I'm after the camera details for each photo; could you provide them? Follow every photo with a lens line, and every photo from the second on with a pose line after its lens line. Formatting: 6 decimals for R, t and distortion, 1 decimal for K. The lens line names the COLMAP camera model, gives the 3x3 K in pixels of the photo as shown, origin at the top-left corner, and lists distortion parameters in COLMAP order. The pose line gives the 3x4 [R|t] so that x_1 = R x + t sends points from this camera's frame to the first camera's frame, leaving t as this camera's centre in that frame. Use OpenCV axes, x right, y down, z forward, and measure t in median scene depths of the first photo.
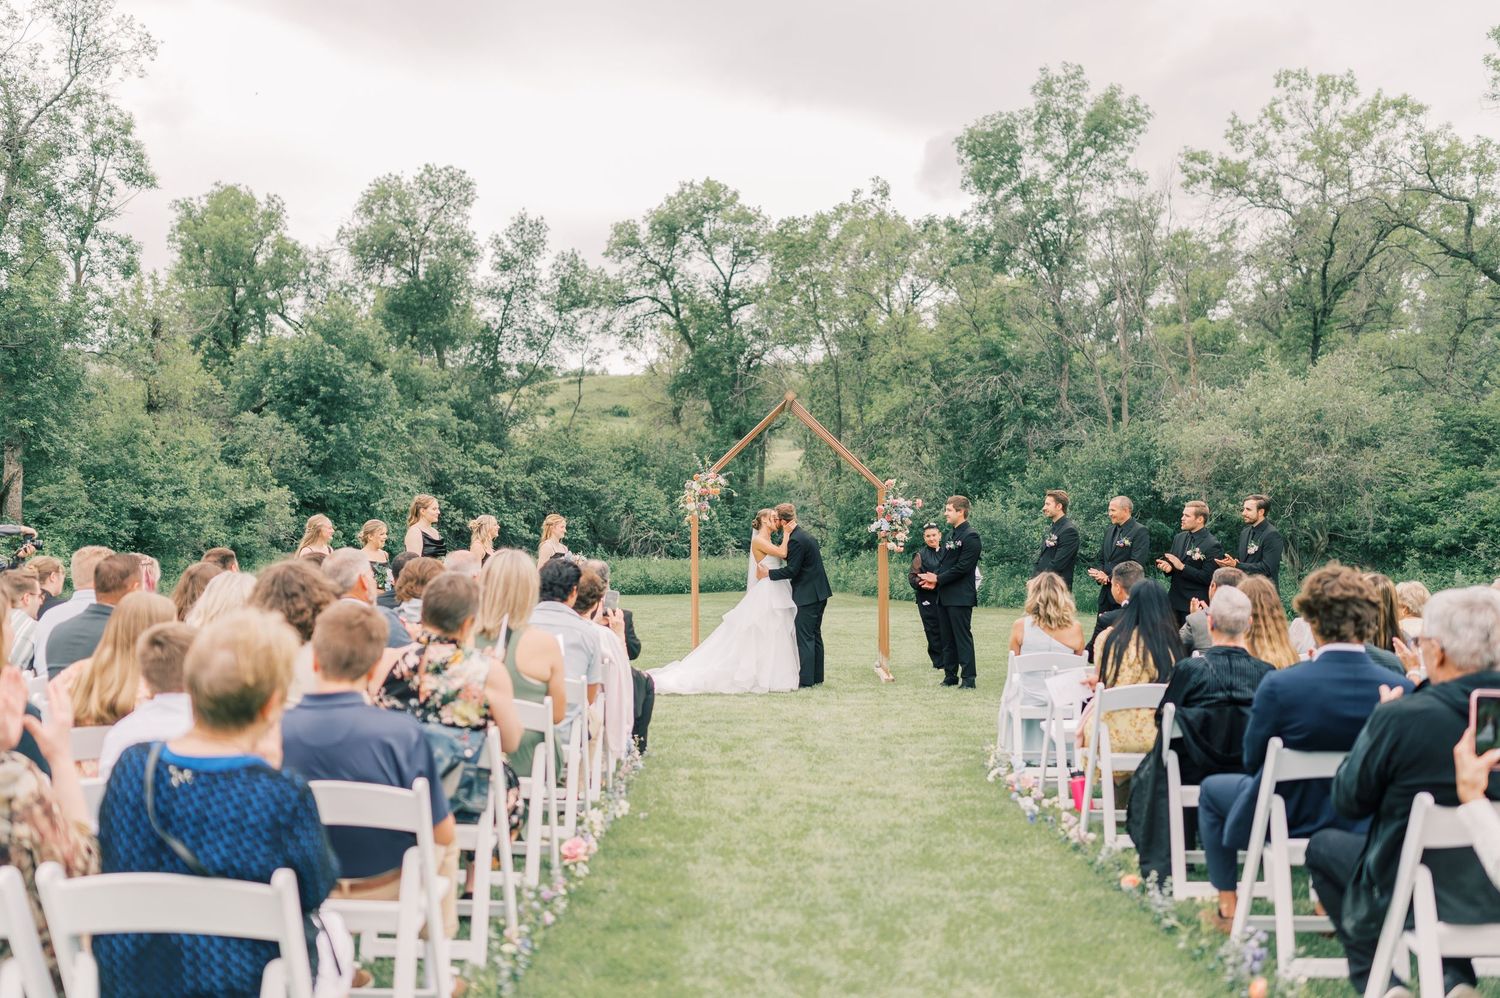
lens RADIAL K [[1460.1, 0, 750.0], [0, 1460.1, 499.0], [0, 0, 1]] dist [0.008682, -0.001873]
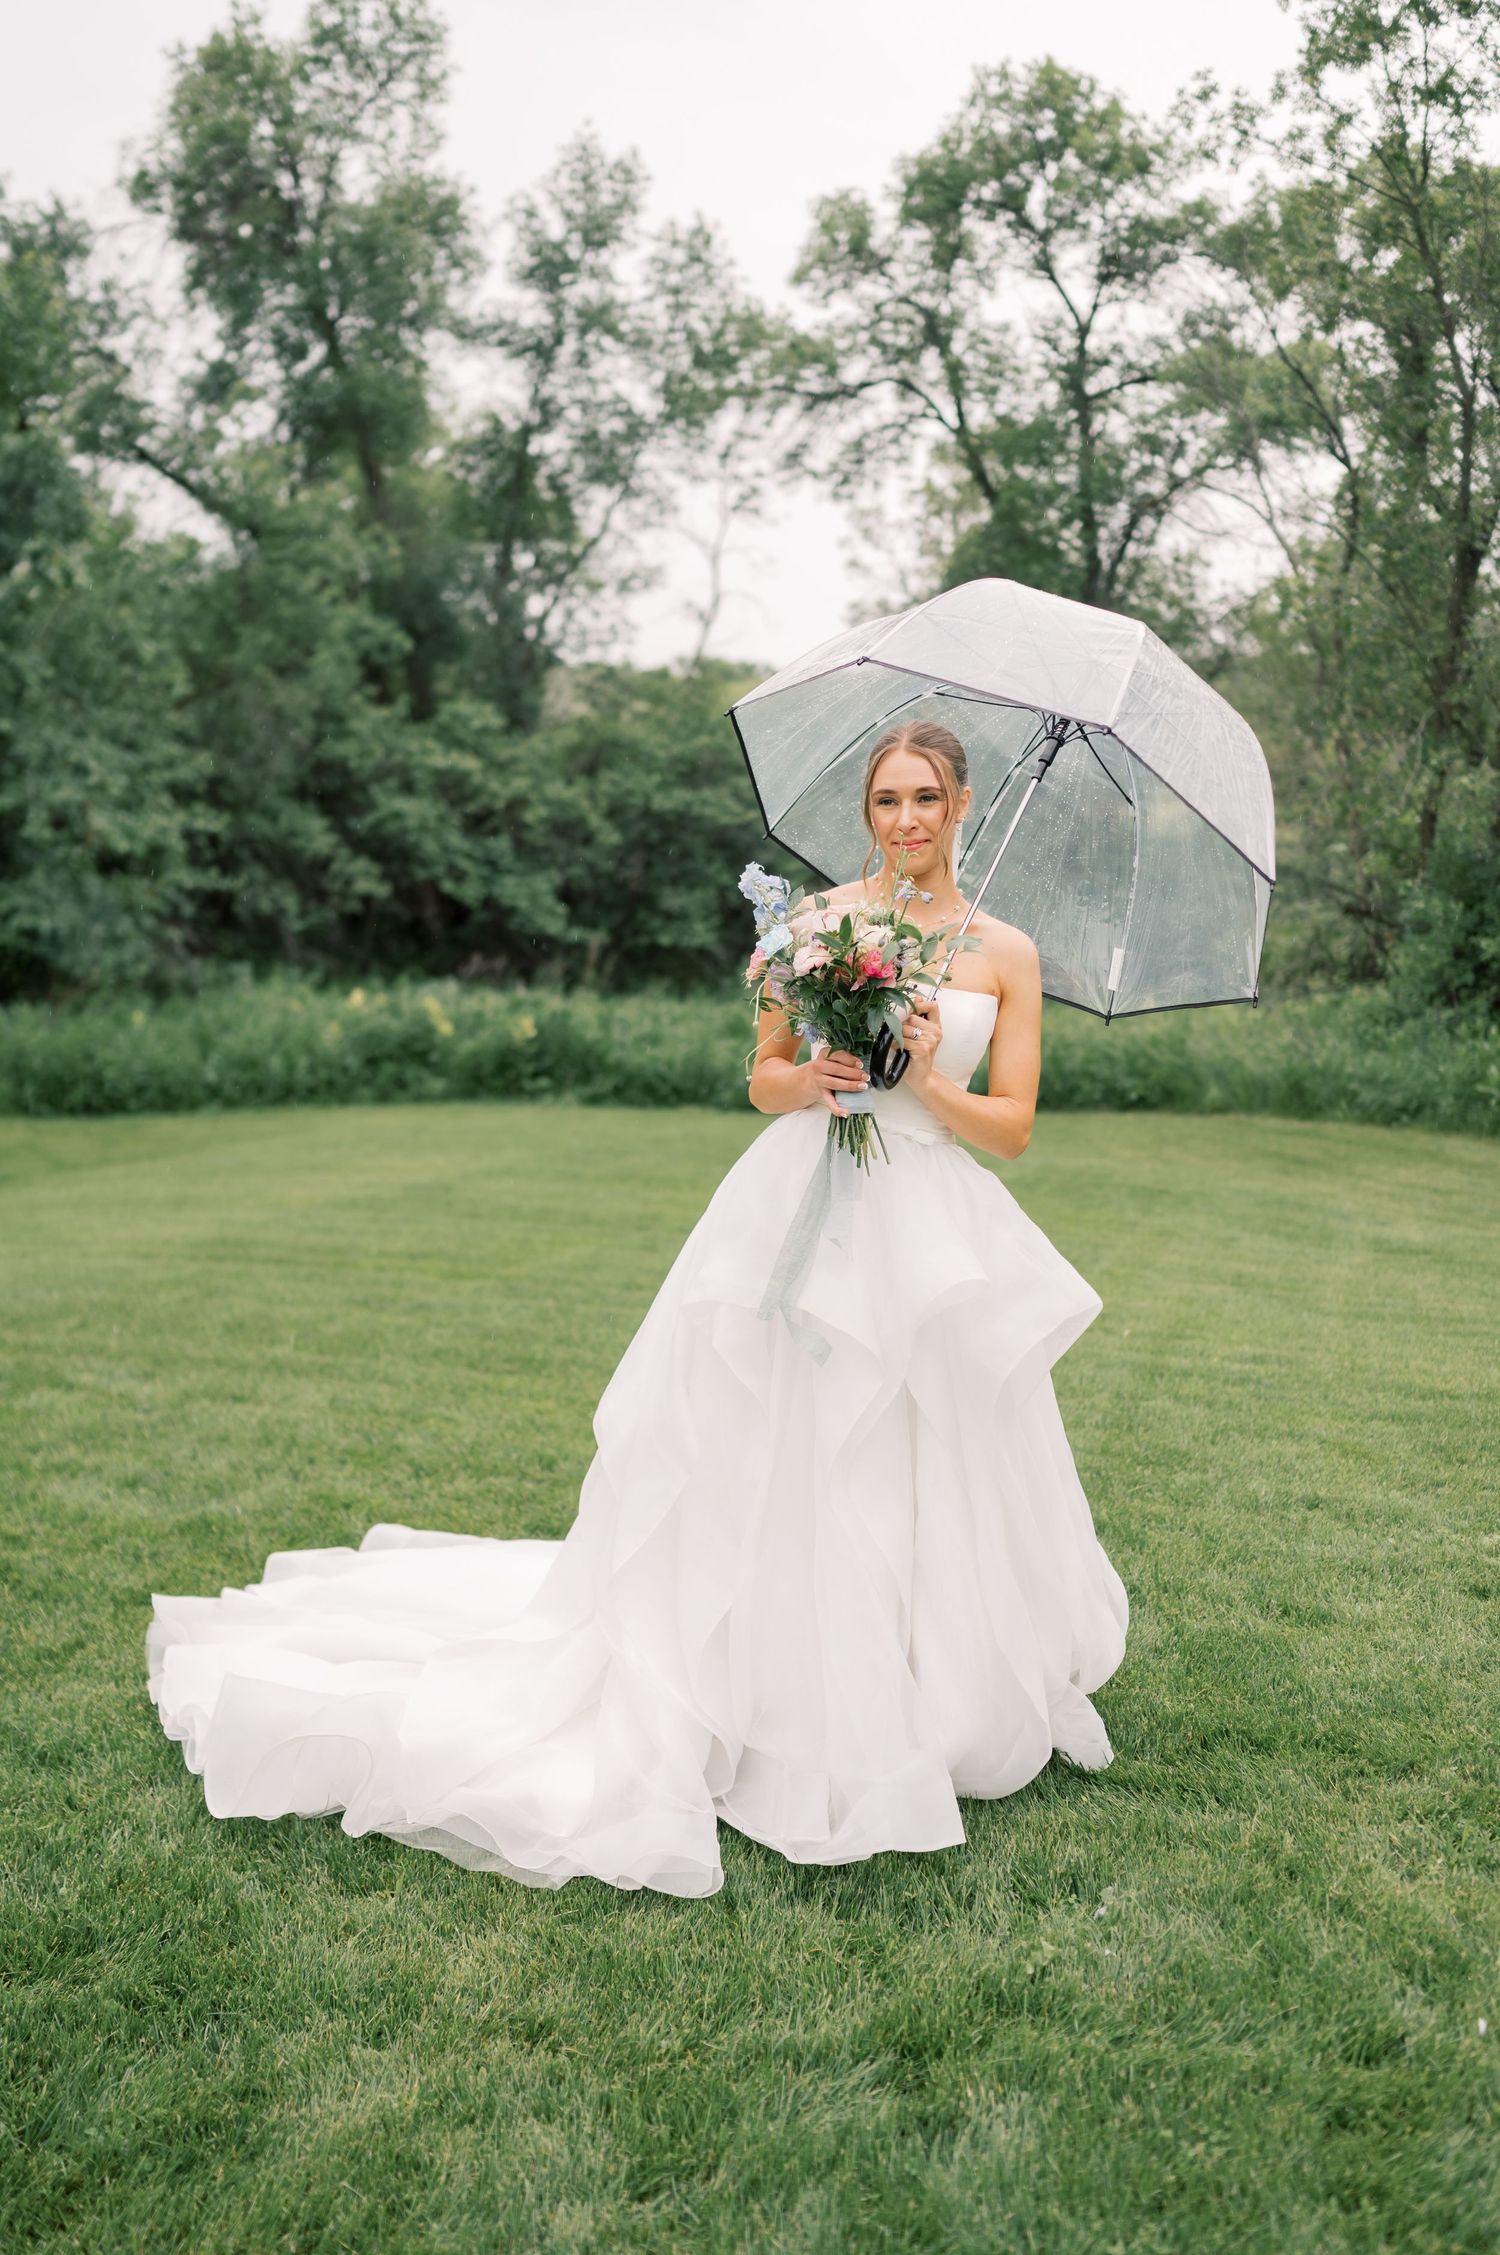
lens RADIAL K [[2195.0, 0, 750.0], [0, 2195.0, 1127.5], [0, 0, 1]] dist [0.008682, -0.001873]
pose [[0.989380, 0.037446, -0.140447, -0.013028], [-0.022393, 0.993978, 0.107263, 0.010854], [0.143617, -0.102979, 0.984261, 0.354741]]
